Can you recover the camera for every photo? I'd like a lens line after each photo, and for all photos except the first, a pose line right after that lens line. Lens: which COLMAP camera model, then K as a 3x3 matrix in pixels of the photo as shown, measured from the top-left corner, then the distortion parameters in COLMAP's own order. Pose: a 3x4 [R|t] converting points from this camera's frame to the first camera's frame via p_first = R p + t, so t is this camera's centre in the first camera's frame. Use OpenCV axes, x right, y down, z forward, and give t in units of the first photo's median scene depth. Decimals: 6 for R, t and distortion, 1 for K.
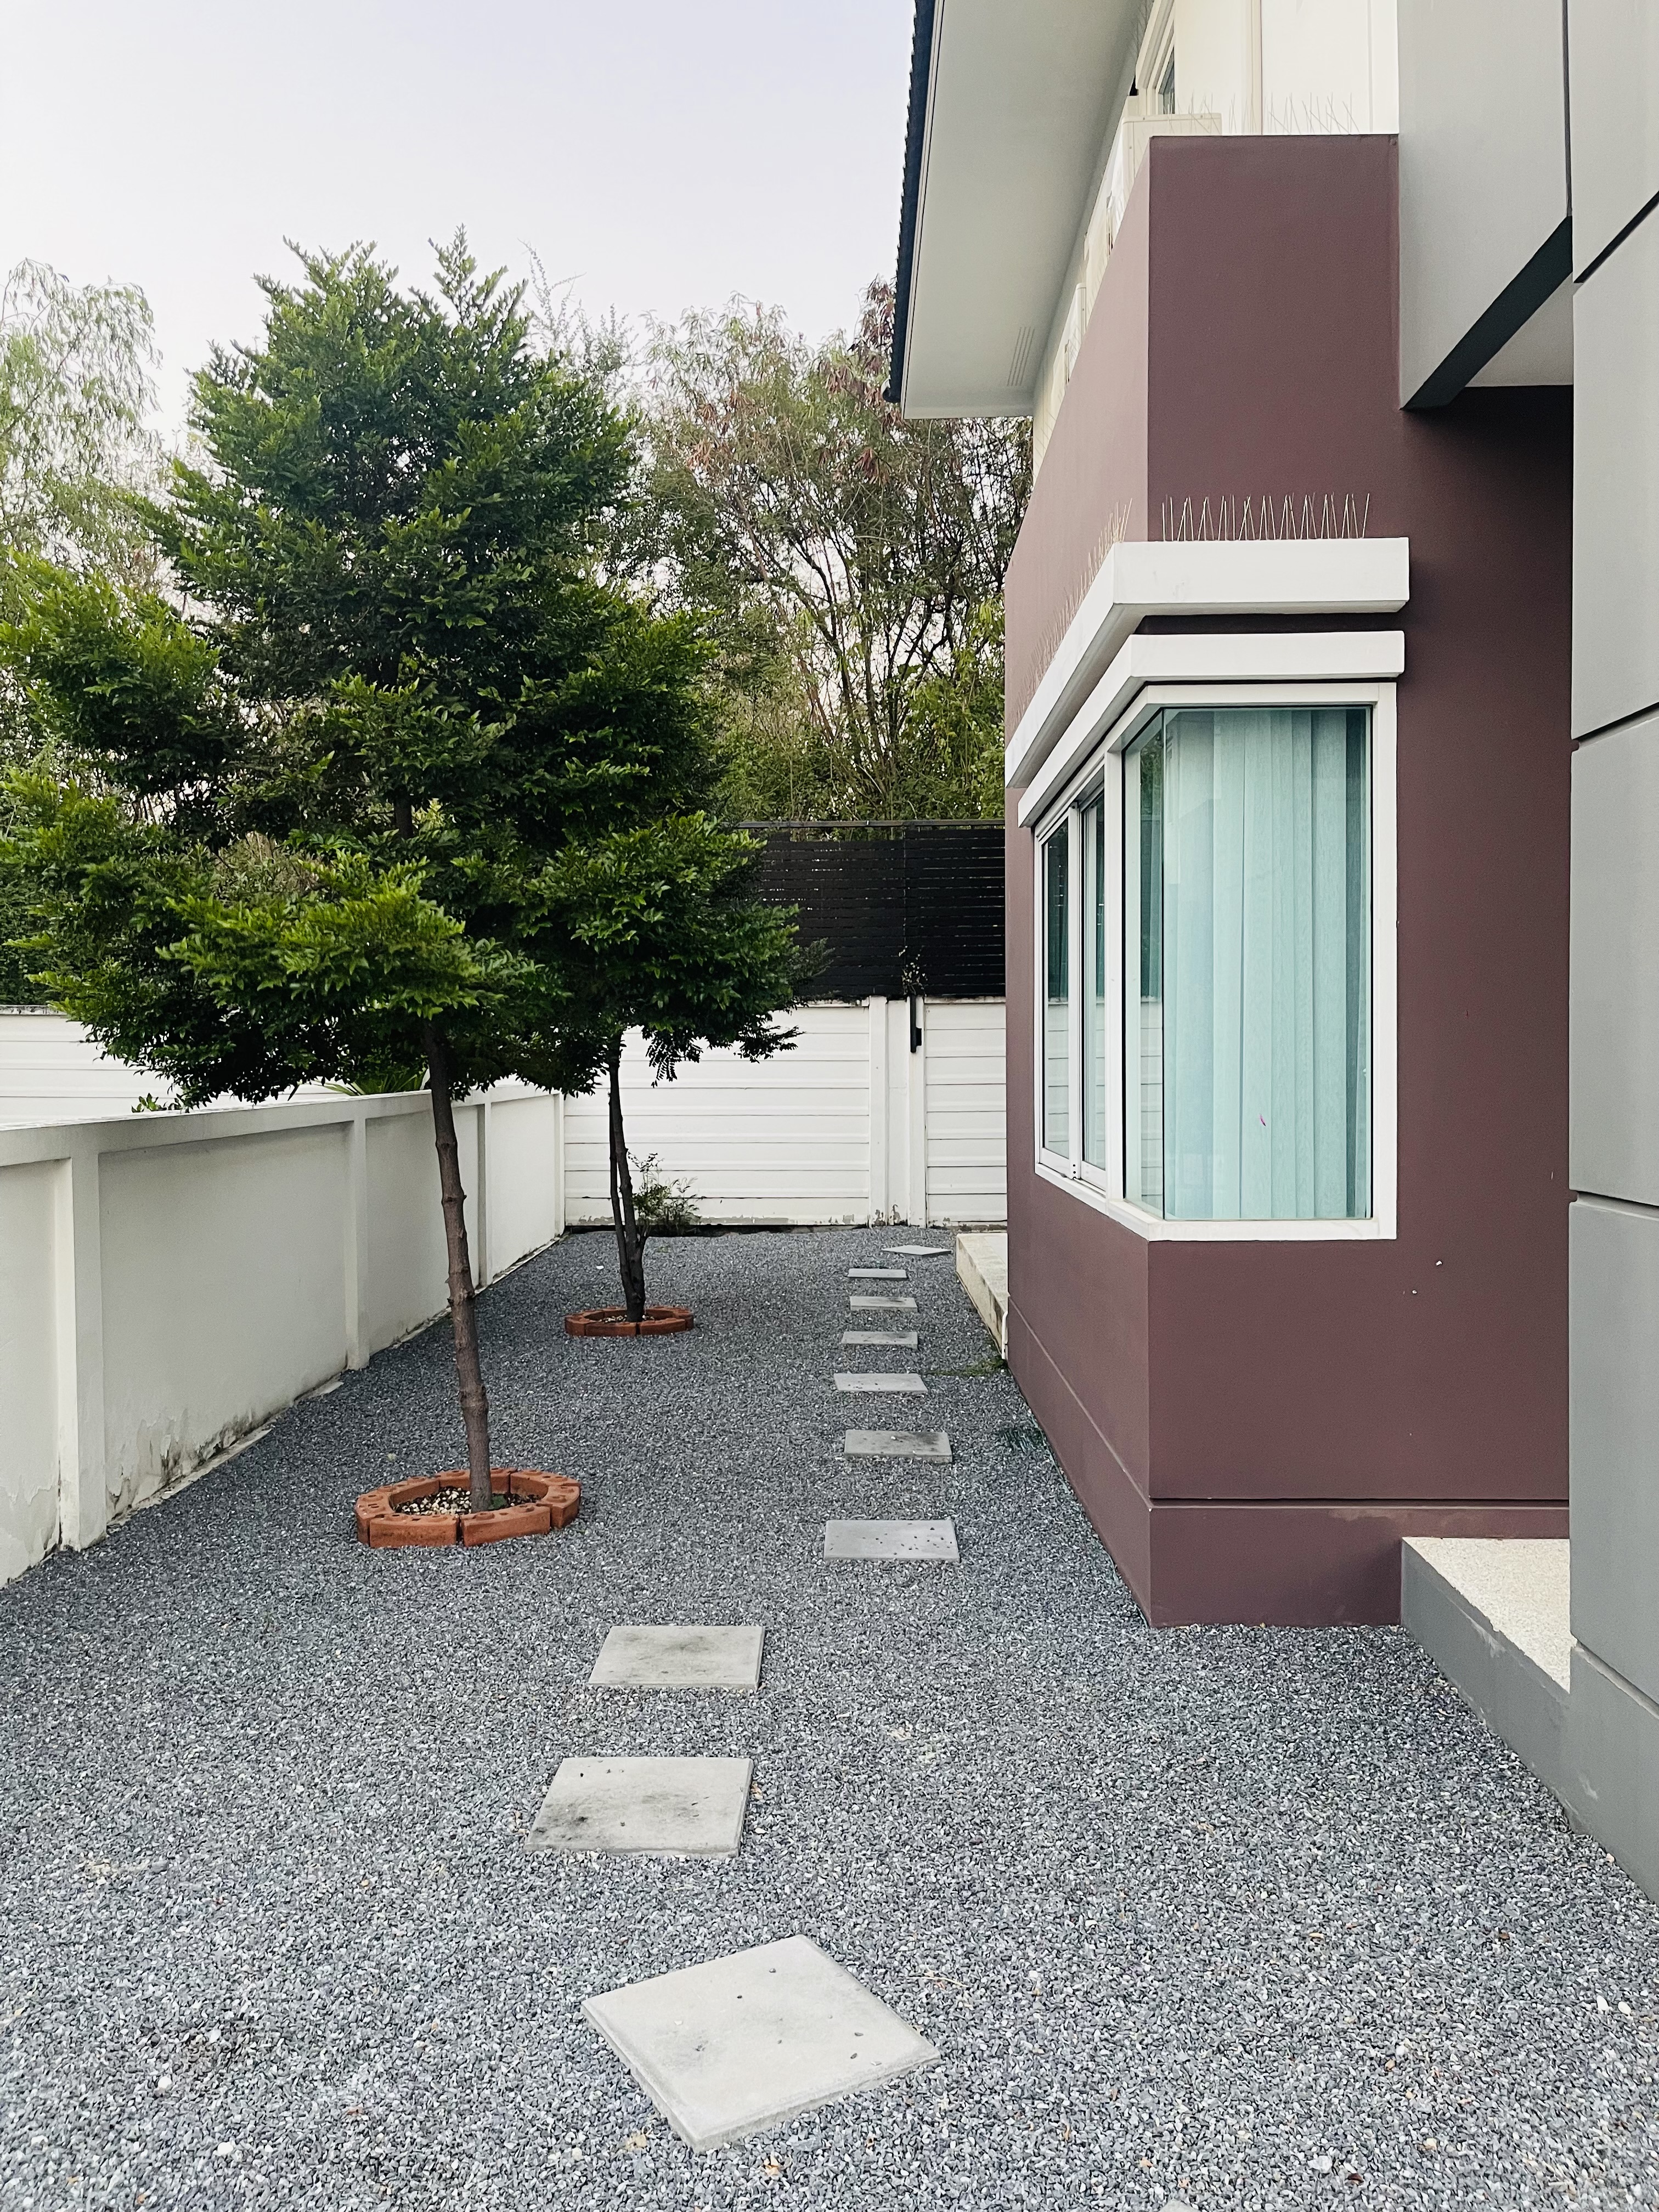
lens RADIAL K [[1631.7, 0, 829.5], [0, 1631.7, 1106.0], [0, 0, 1]] dist [0.071957, 0.000099]
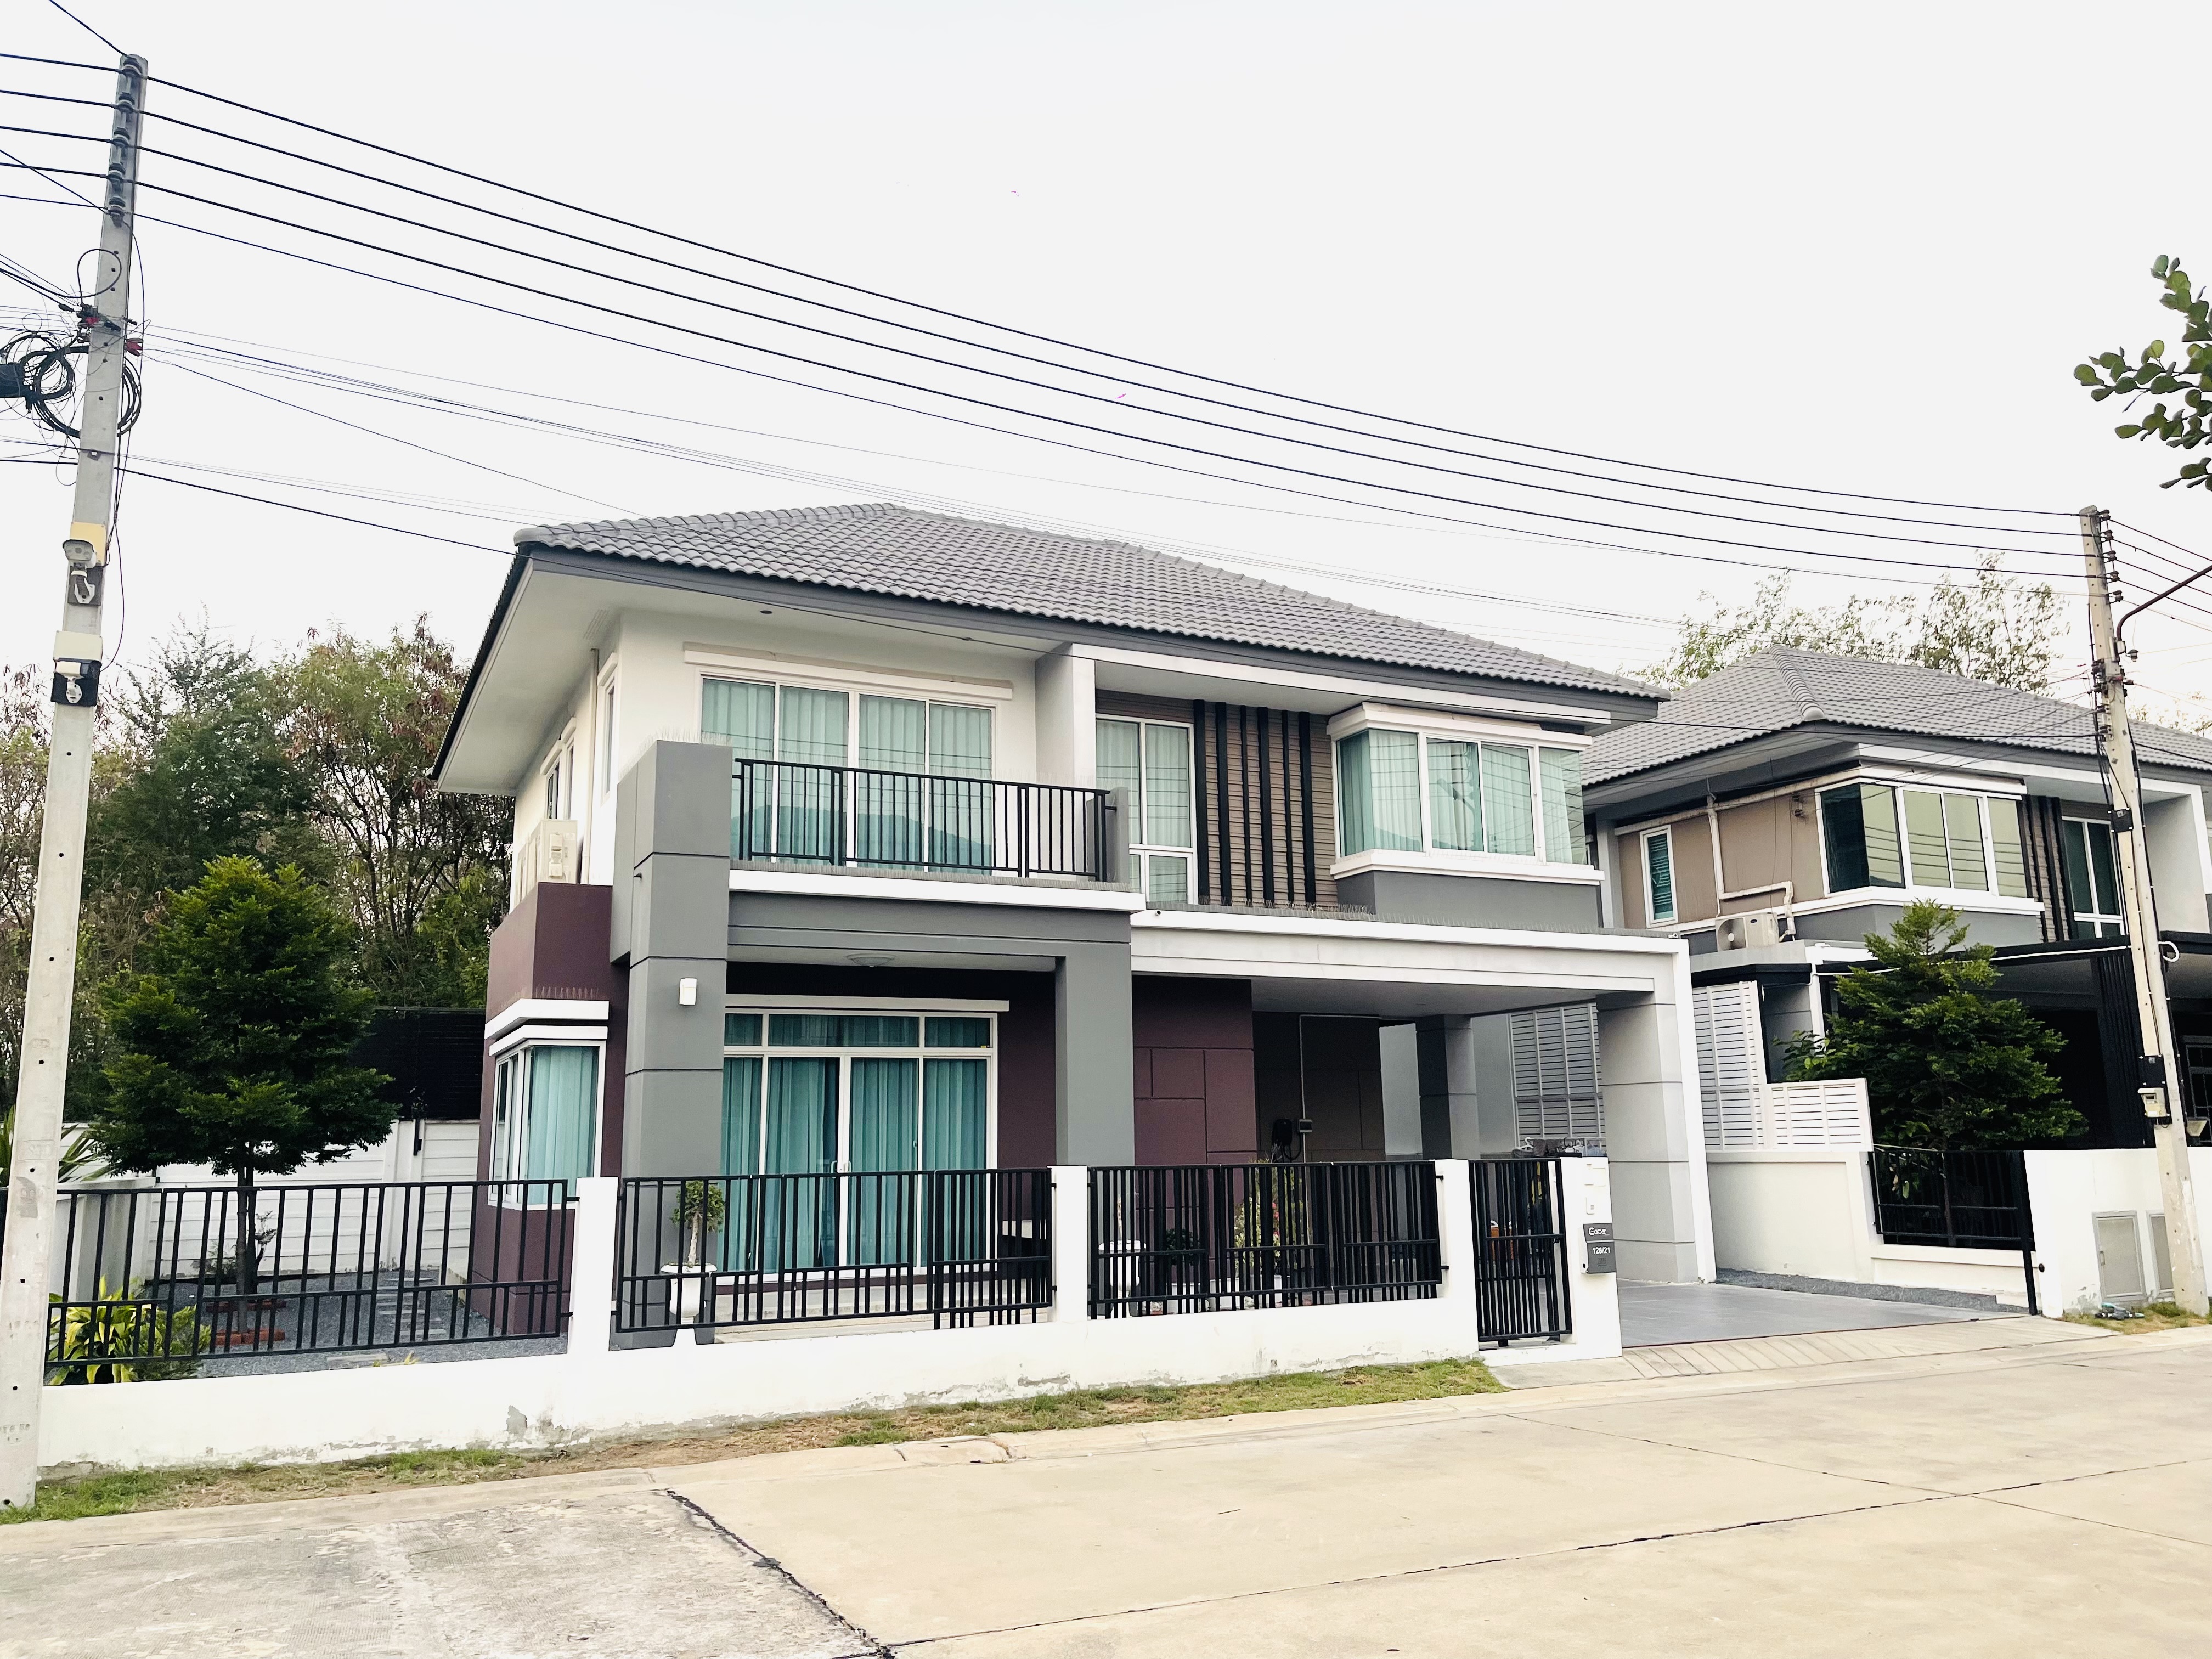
lens RADIAL K [[1631.7, 0, 1108.4], [0, 1631.7, 874.3], [0, 0, 1]] dist [0.071957, 0.000099]
pose [[0.893397, 0.080831, 0.441937, -0.203634], [0.011715, 0.979156, -0.202771, 0.087072], [-0.449115, 0.186333, 0.873828, -1.932613]]
